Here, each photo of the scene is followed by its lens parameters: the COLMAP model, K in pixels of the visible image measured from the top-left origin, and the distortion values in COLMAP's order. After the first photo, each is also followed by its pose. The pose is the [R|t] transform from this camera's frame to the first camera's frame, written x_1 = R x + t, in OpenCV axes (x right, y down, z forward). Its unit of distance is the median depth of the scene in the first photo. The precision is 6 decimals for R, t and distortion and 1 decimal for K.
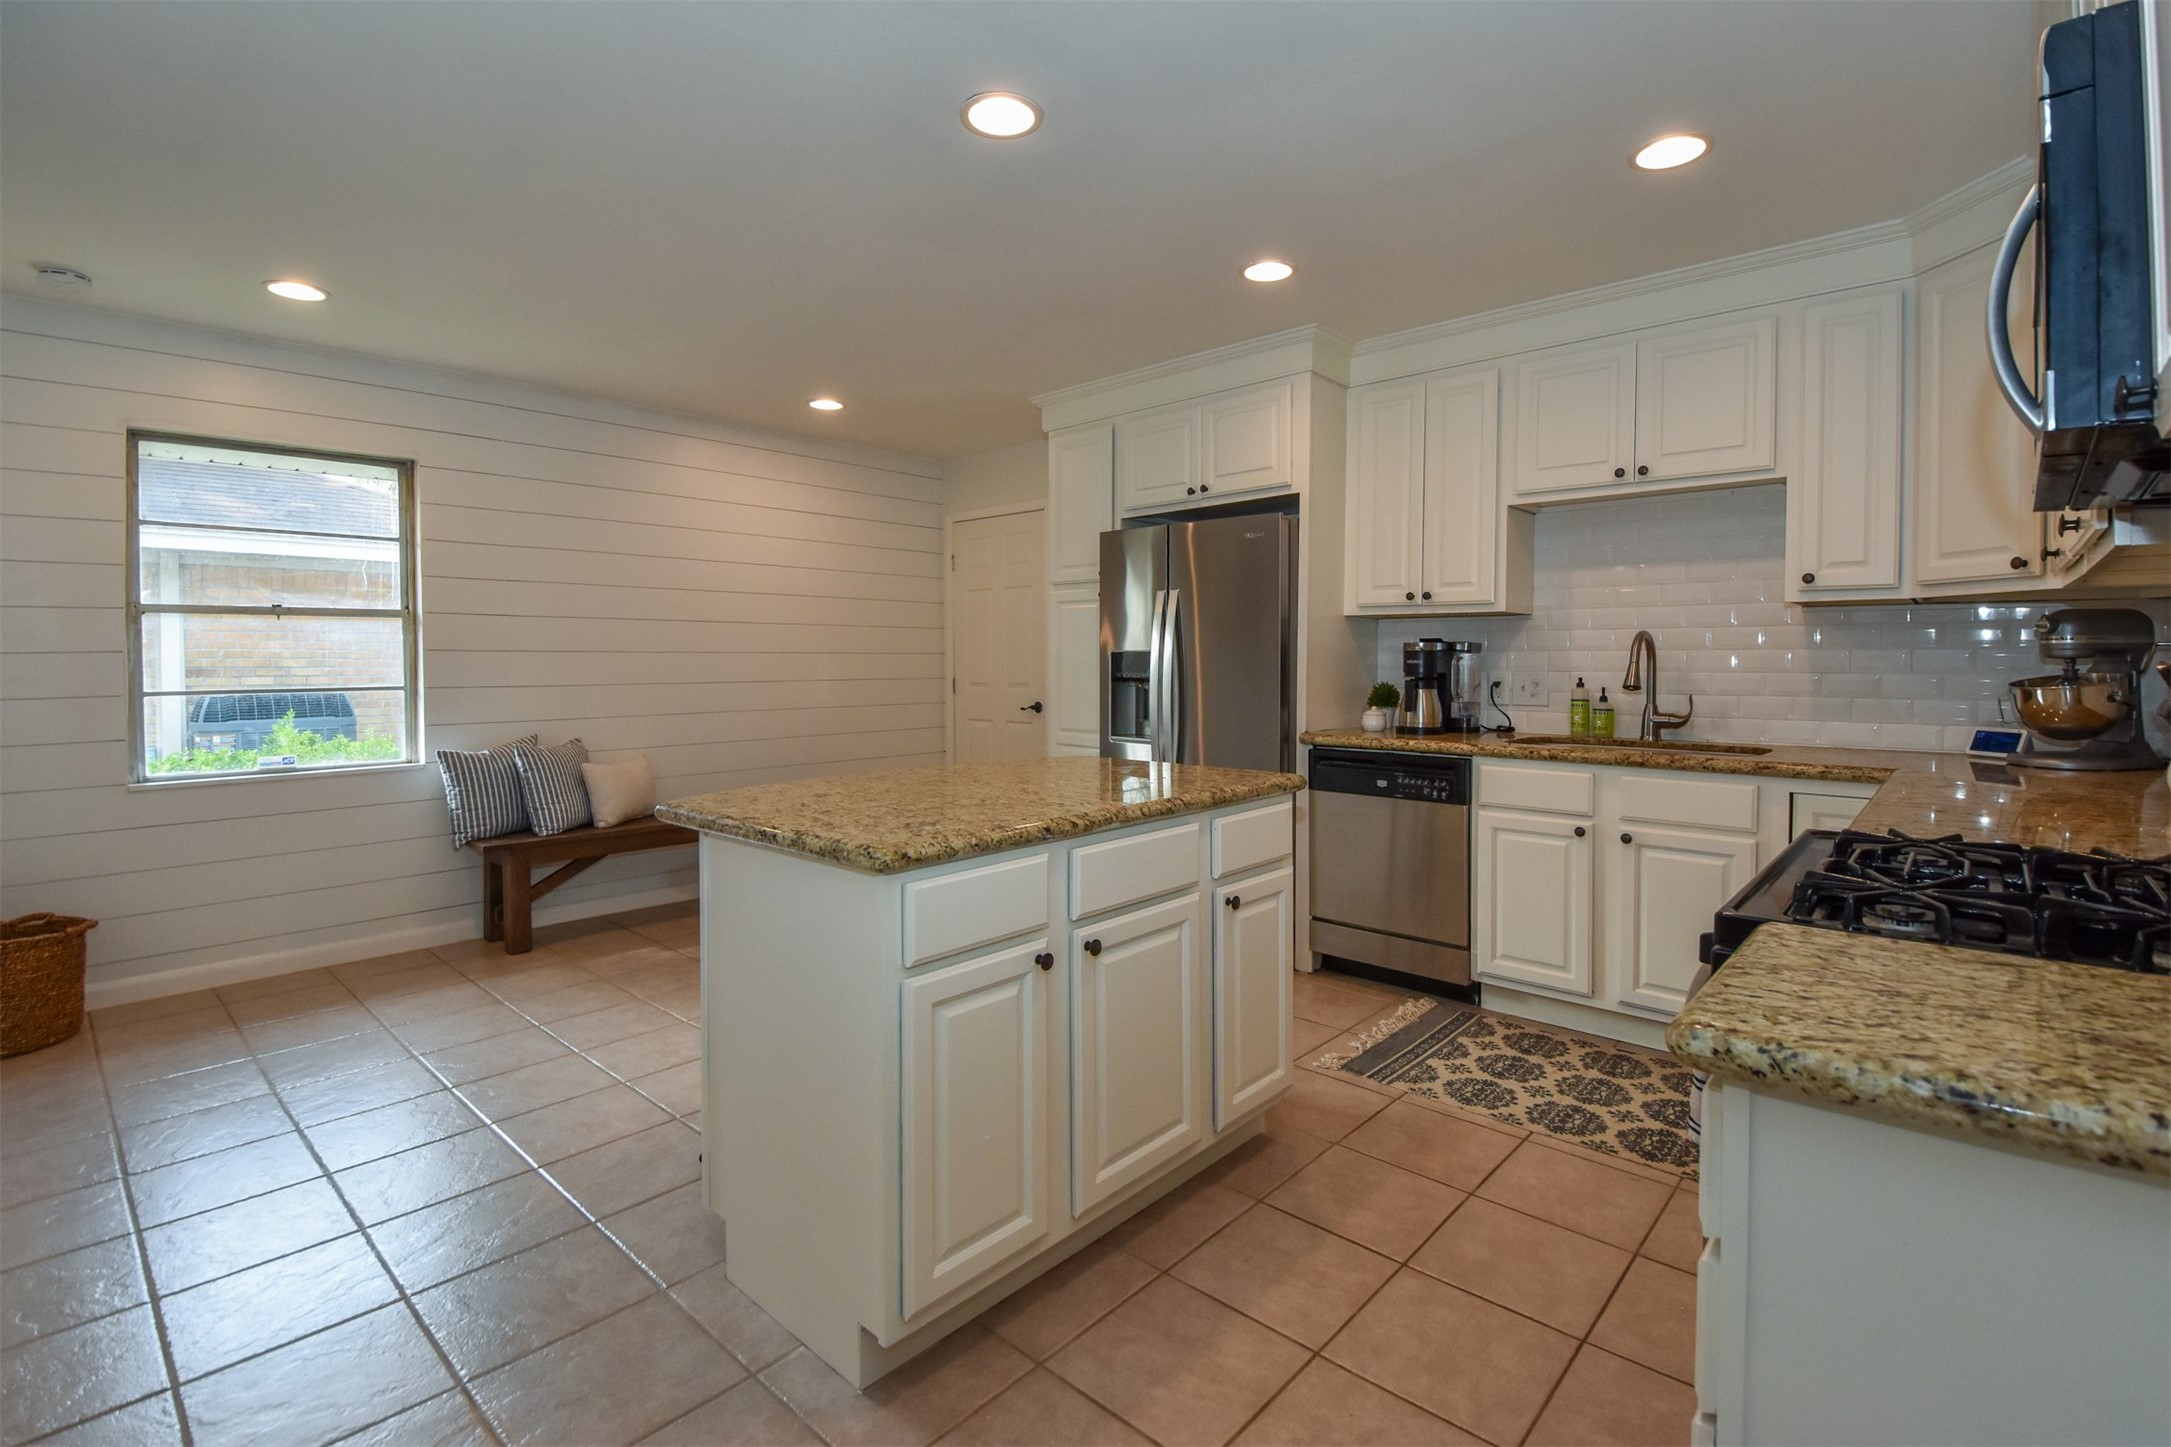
lens RADIAL K [[980.0, 0, 1117.5], [0, 980.0, 677.9], [0, 0, 1]] dist [0.018355, -0.025815]
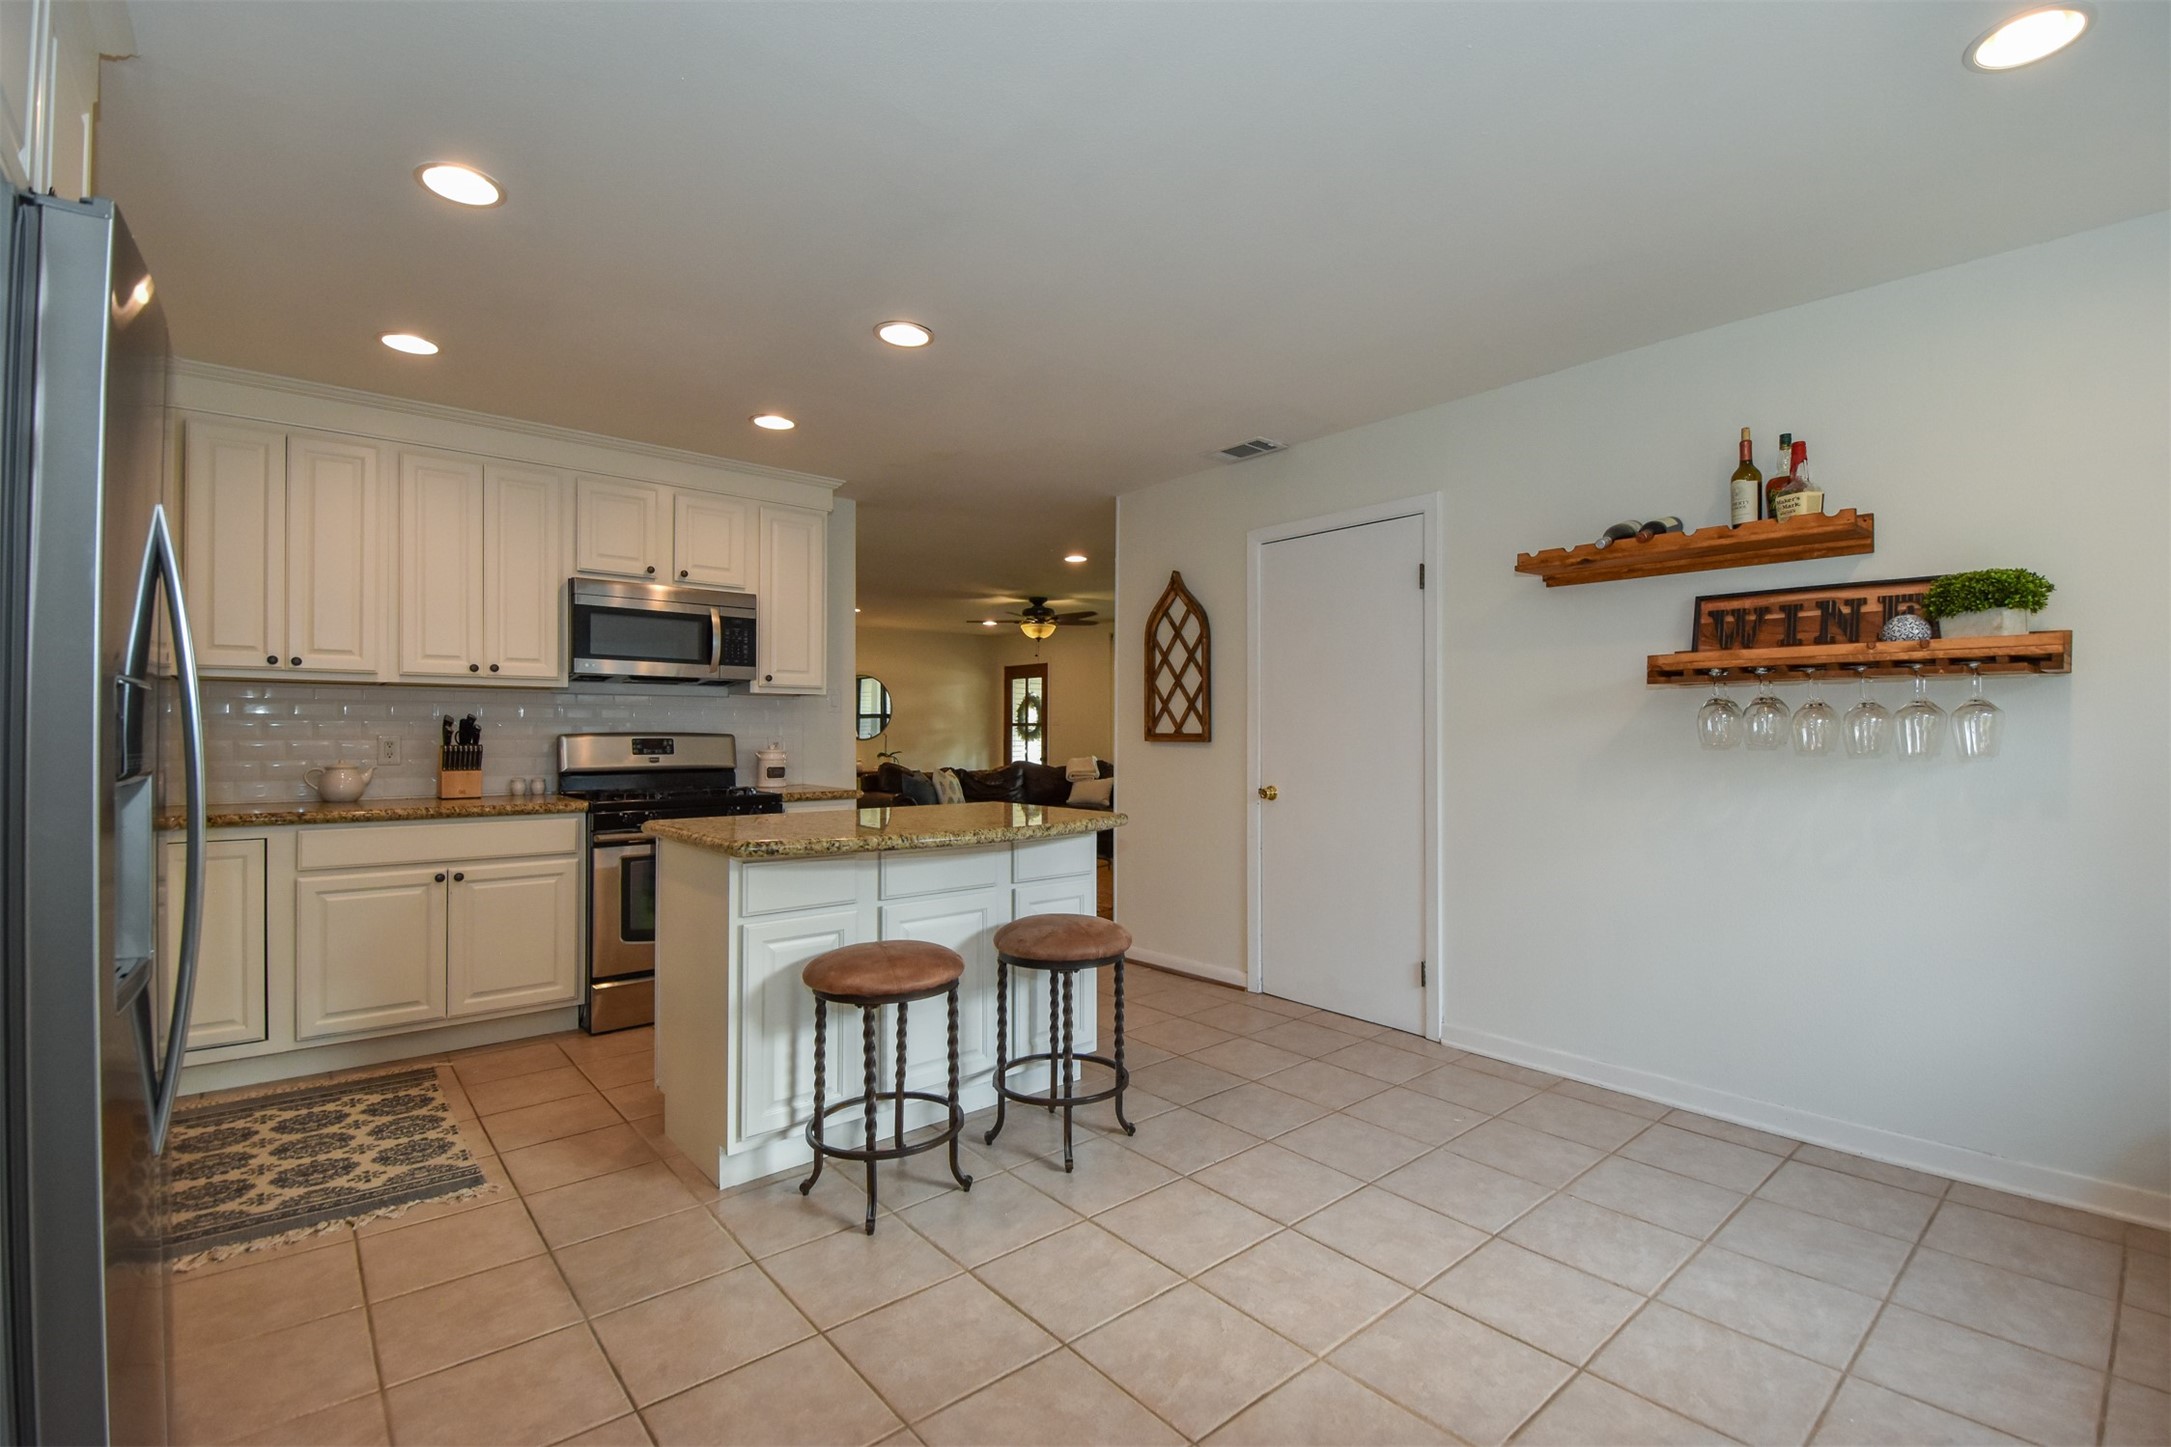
lens RADIAL K [[953.1, 0, 1096.6], [0, 953.1, 725.5], [0, 0, 1]] dist [0.013234, -0.024148]
pose [[-0.989804, 0.003415, 0.142395, -0.386663], [0.004831, 0.999942, 0.009604, -0.019033], [-0.142354, 0.010194, -0.989763, 1.539985]]
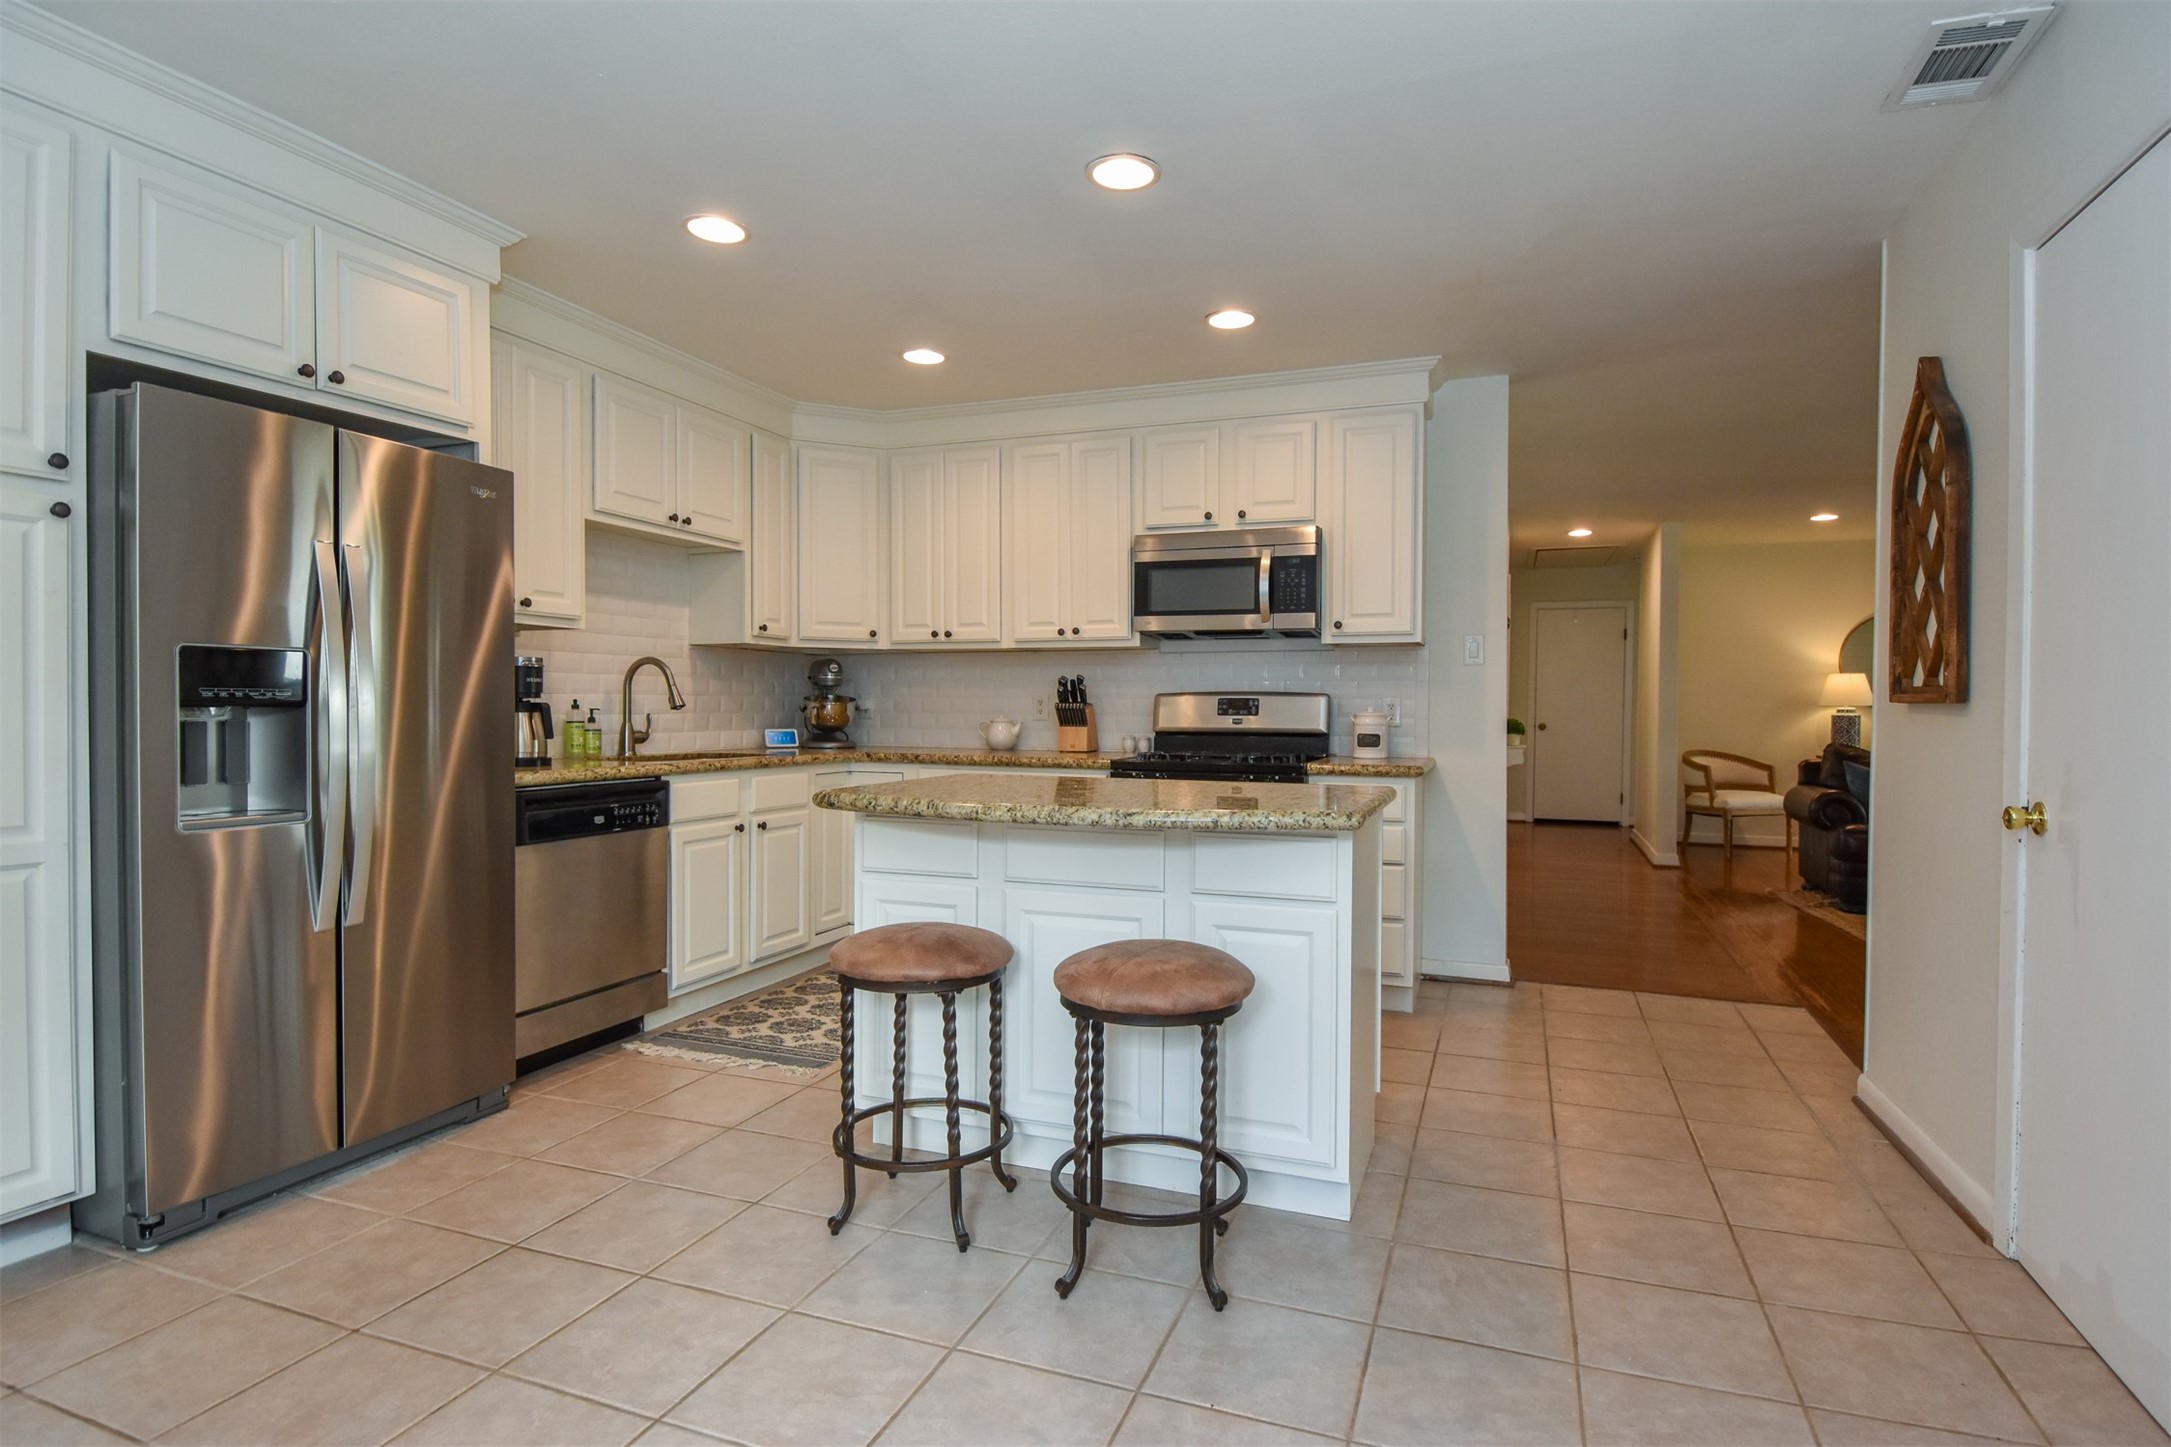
lens RADIAL K [[1097.8, 0, 1099.1], [0, 1097.8, 724.6], [0, 0, 1]] dist [0.022628, -0.028478]
pose [[-0.354108, -0.016682, 0.935056, -0.843331], [0.014007, 0.999634, 0.023139, 0.007632], [-0.935099, 0.021291, -0.353745, 0.981197]]
